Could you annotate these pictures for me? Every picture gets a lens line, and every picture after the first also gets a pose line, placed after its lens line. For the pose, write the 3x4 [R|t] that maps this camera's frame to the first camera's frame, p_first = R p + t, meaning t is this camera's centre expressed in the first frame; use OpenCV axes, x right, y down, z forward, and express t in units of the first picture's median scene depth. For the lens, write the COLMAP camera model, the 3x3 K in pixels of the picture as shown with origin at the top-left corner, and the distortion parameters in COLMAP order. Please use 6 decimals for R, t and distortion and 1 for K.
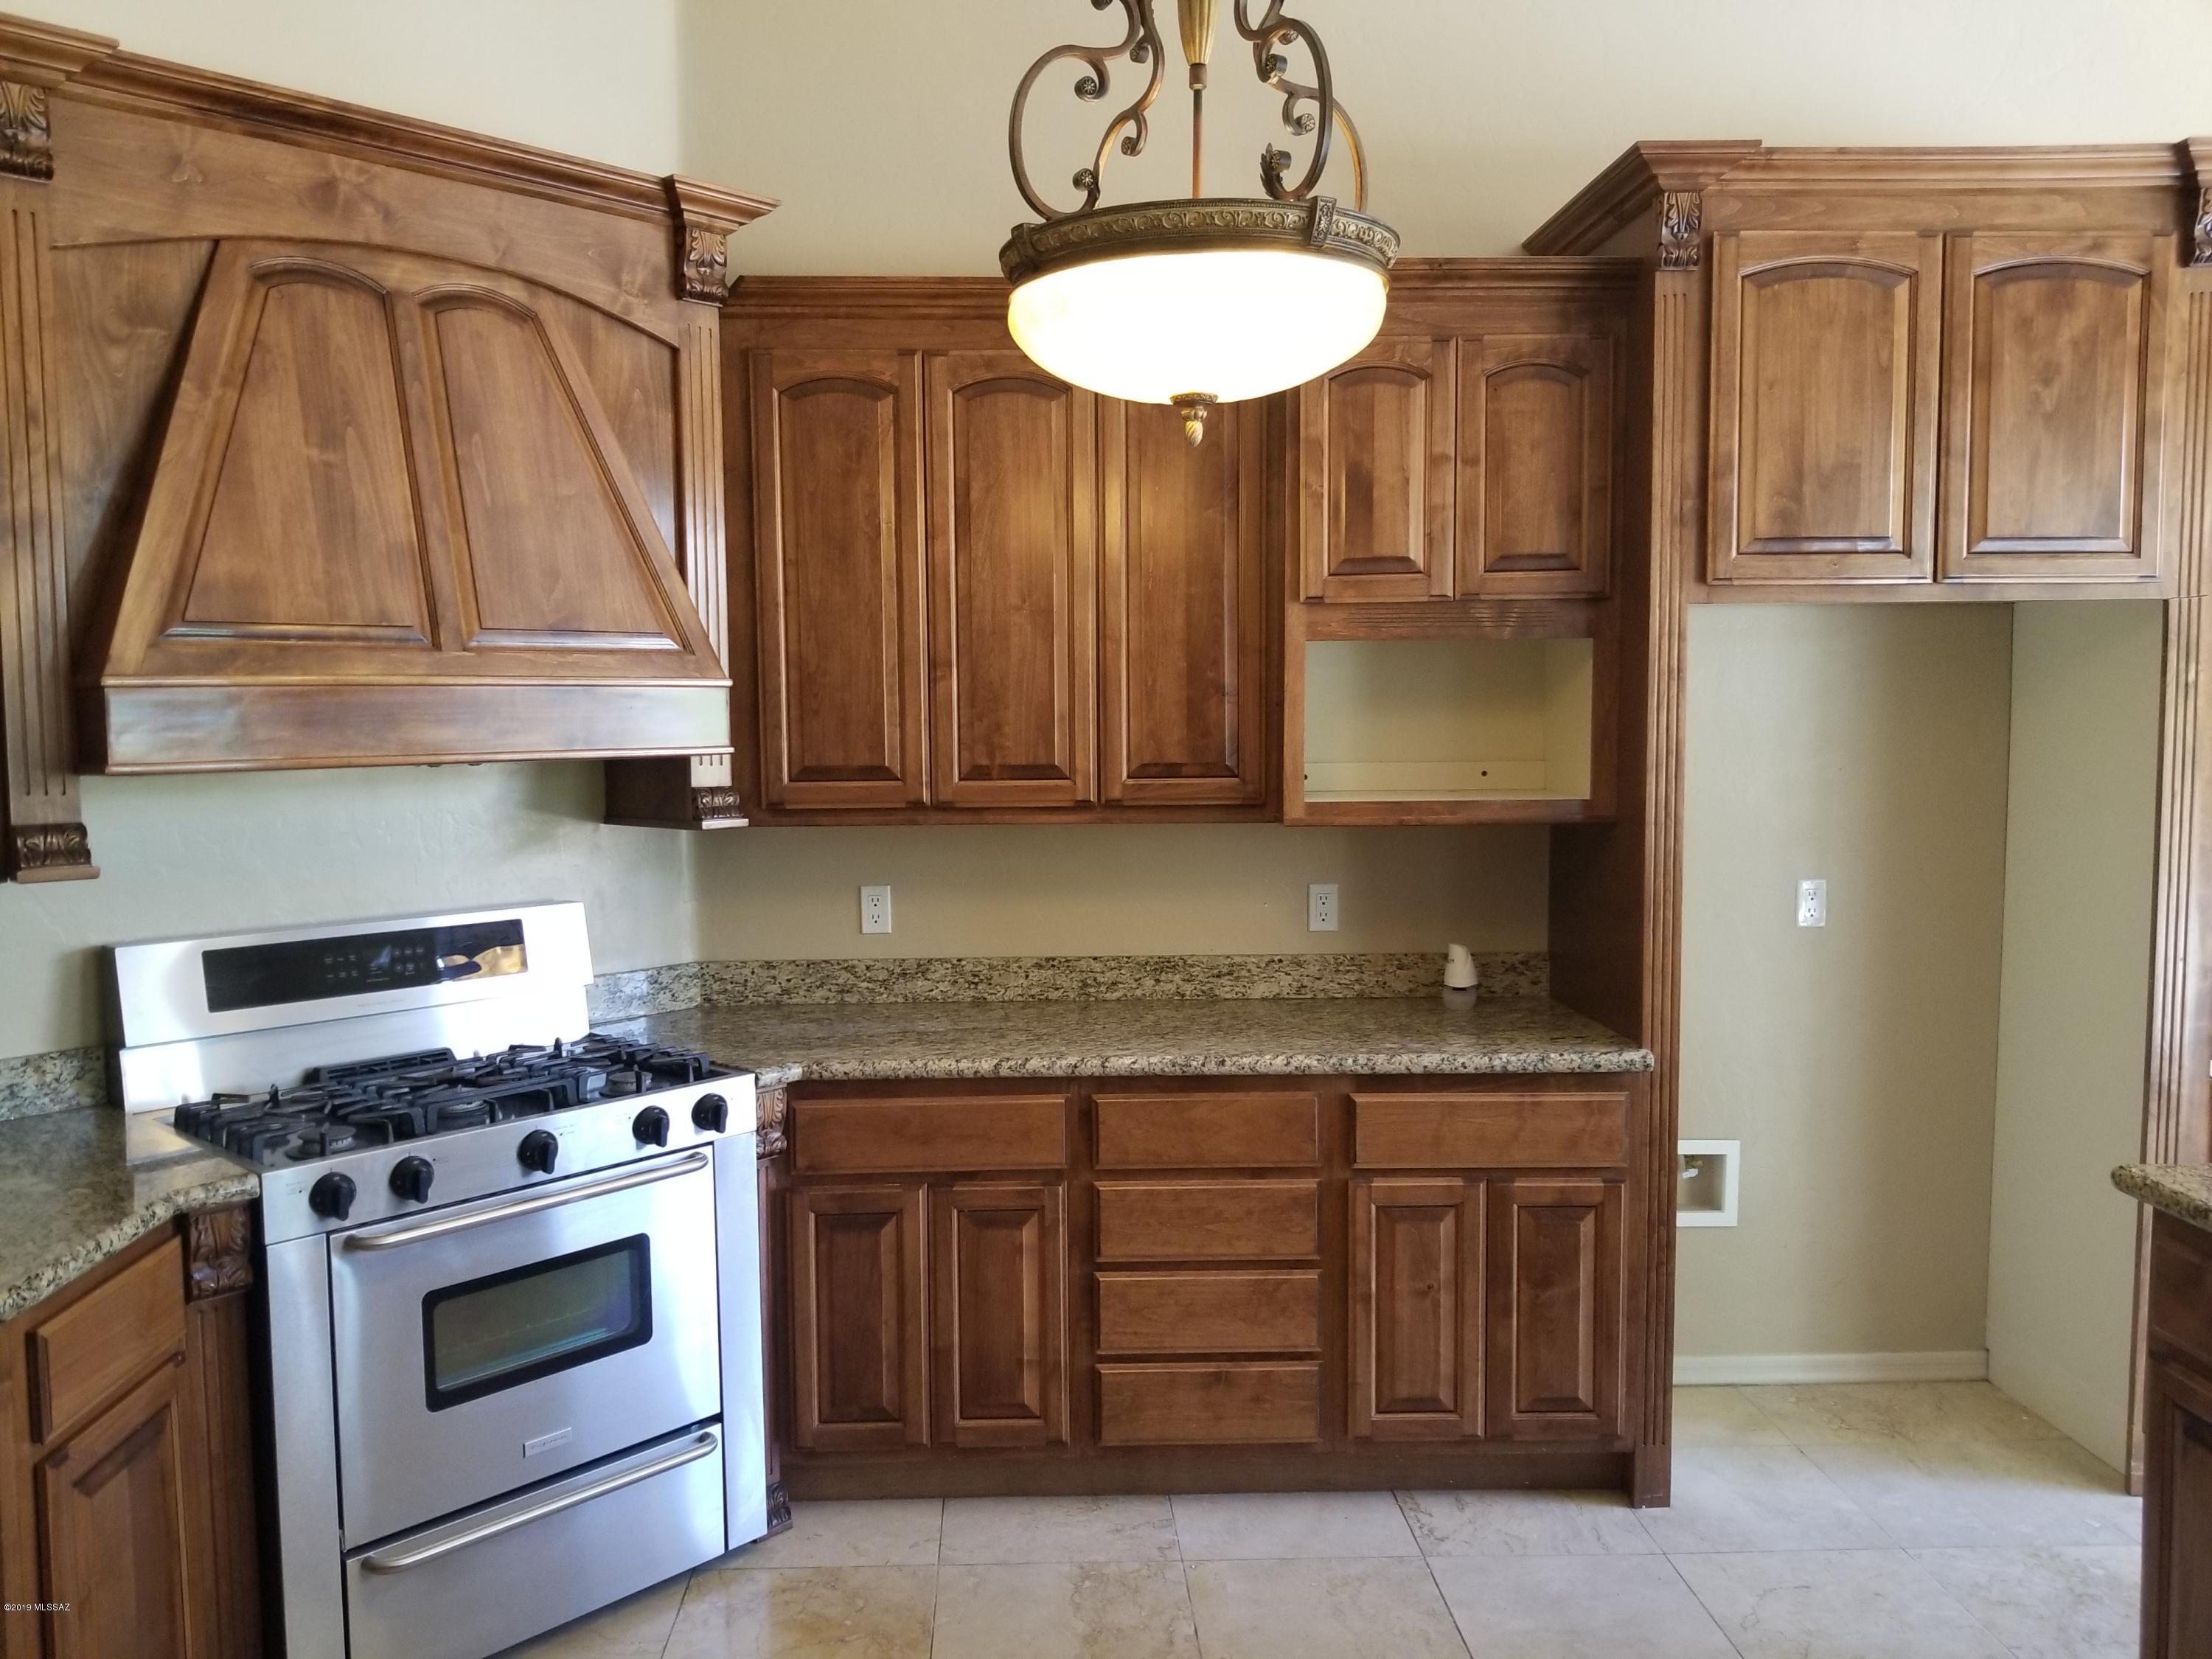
lens RADIAL K [[1727.3, 0, 1075.9], [0, 1727.3, 824.5], [0, 0, 1]] dist [0.086252, -0.164412]
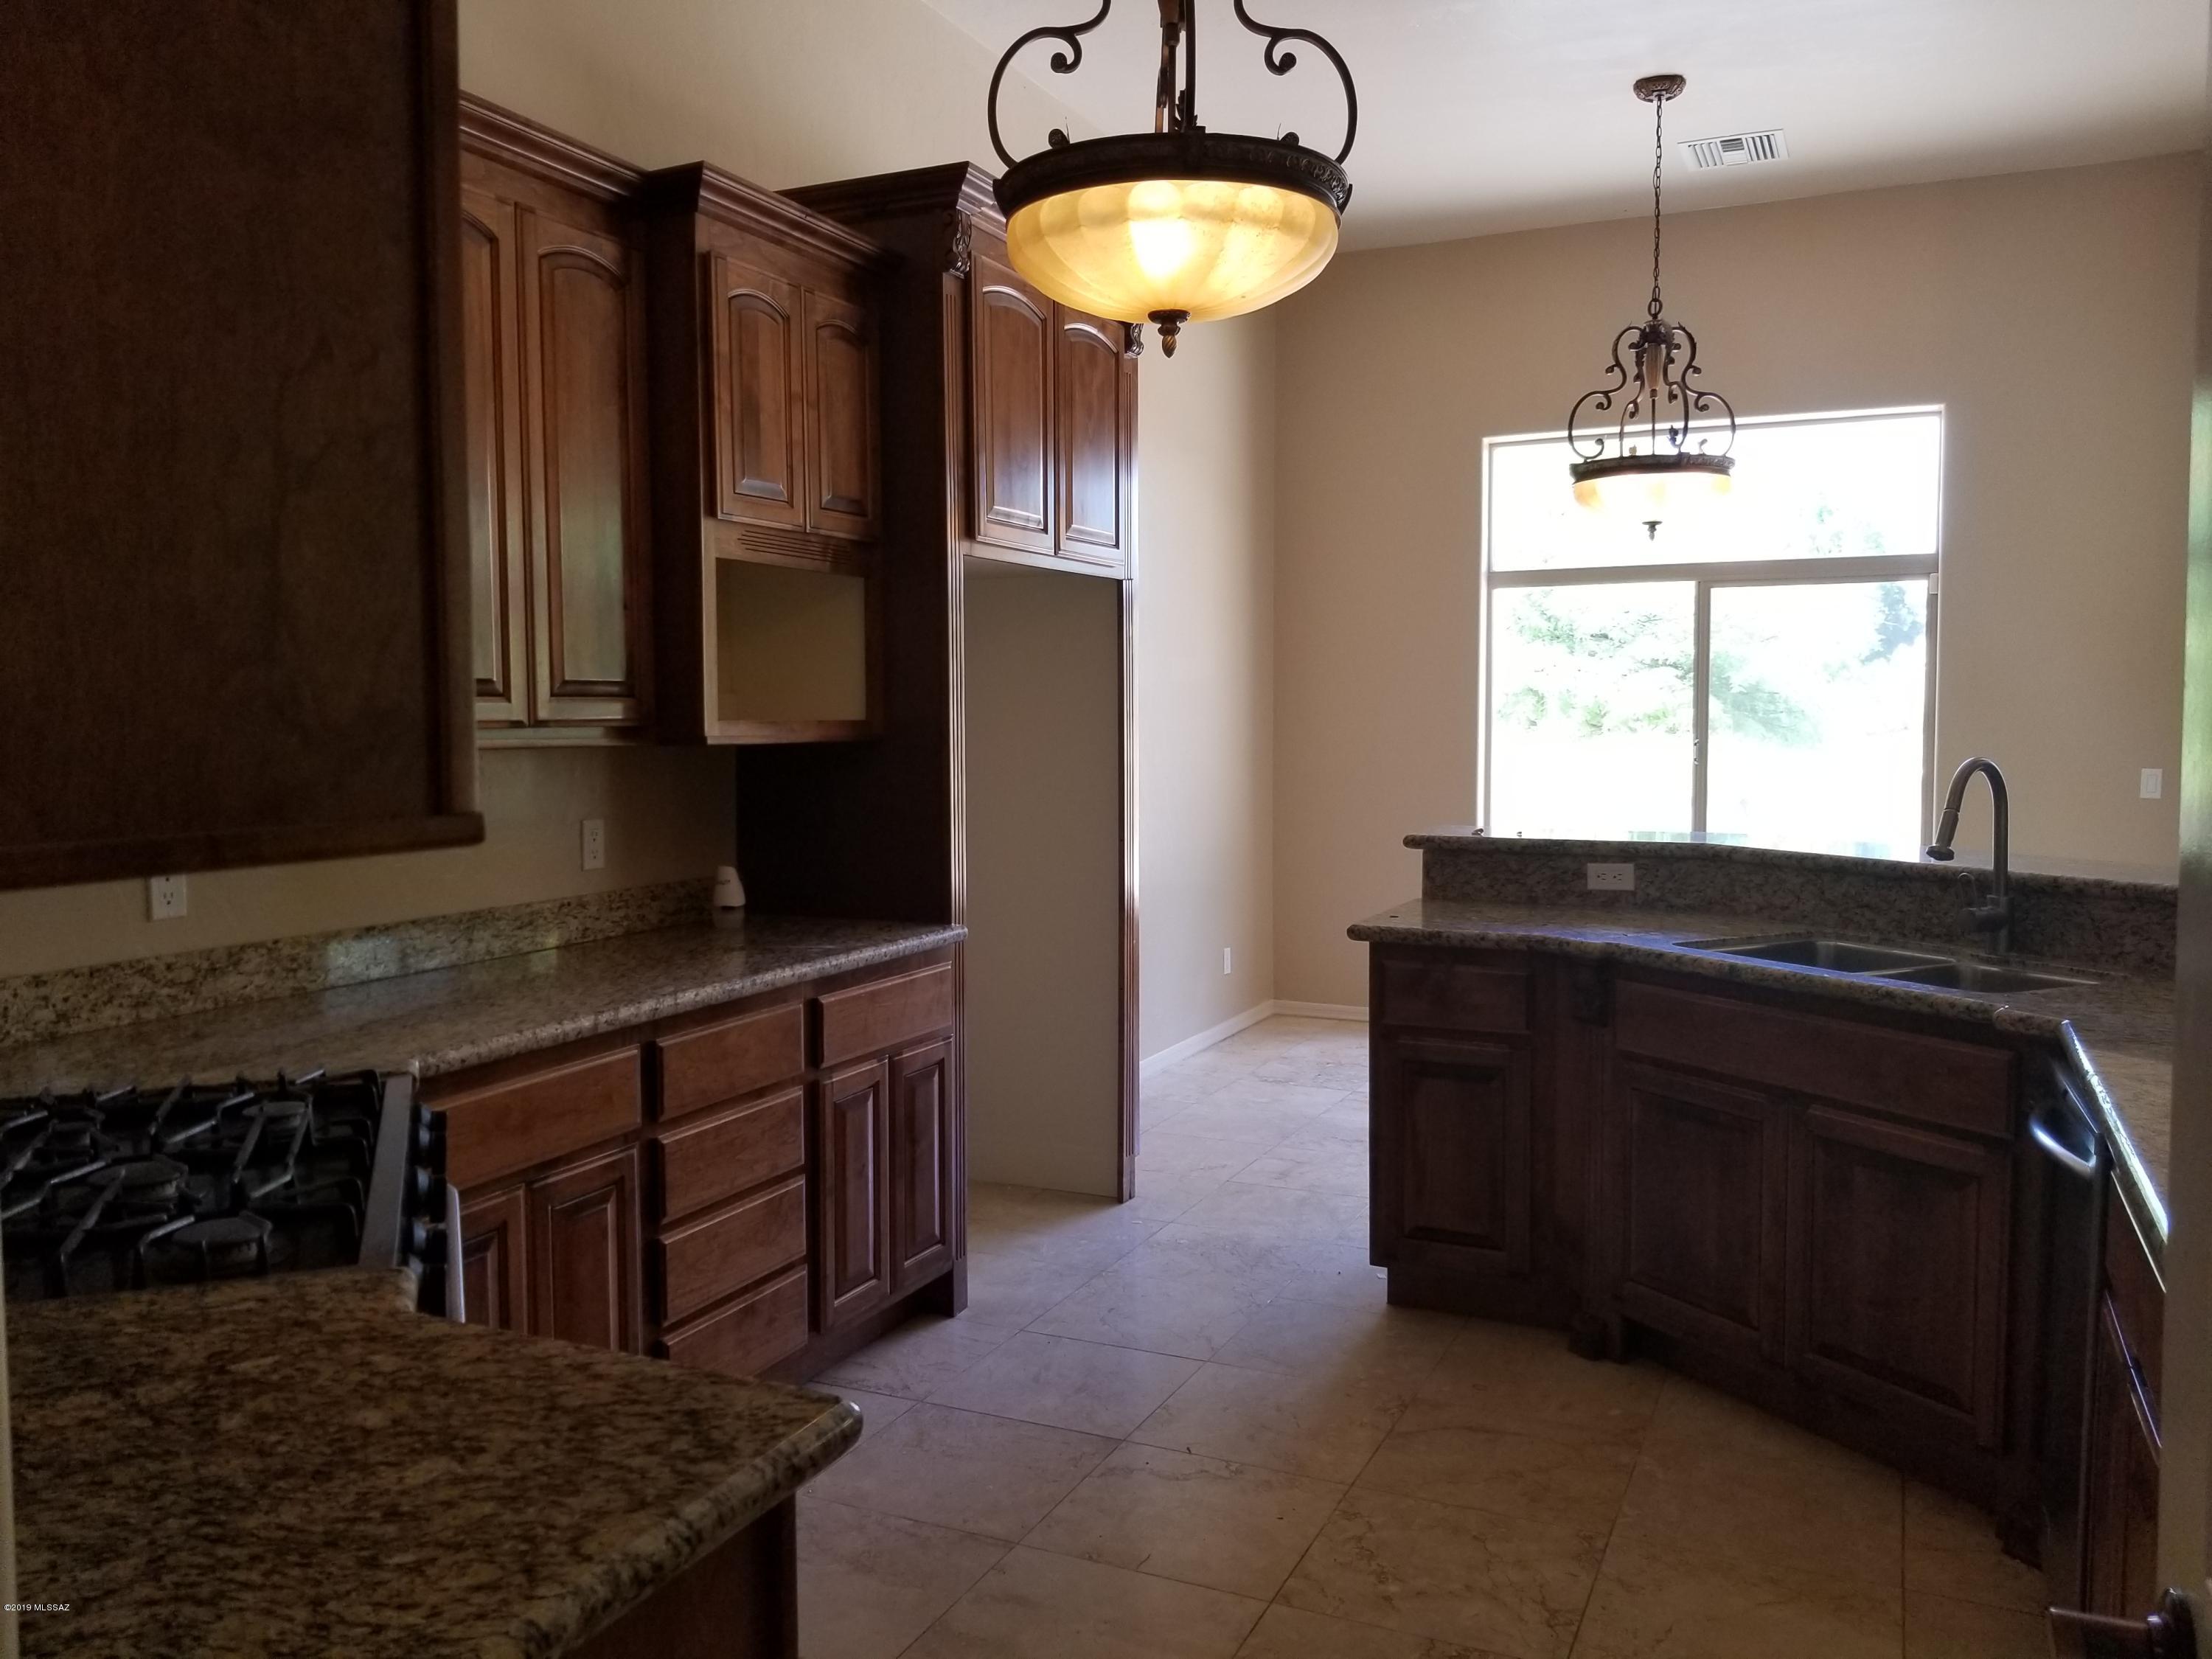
lens RADIAL K [[1727.3, 0, 1075.9], [0, 1727.3, 824.5], [0, 0, 1]] dist [0.086252, -0.164412]
pose [[0.443096, -0.052665, 0.894926, -0.677779], [0.068189, 0.997361, 0.024931, 0.035893], [-0.893877, 0.049978, 0.445518, 0.385685]]
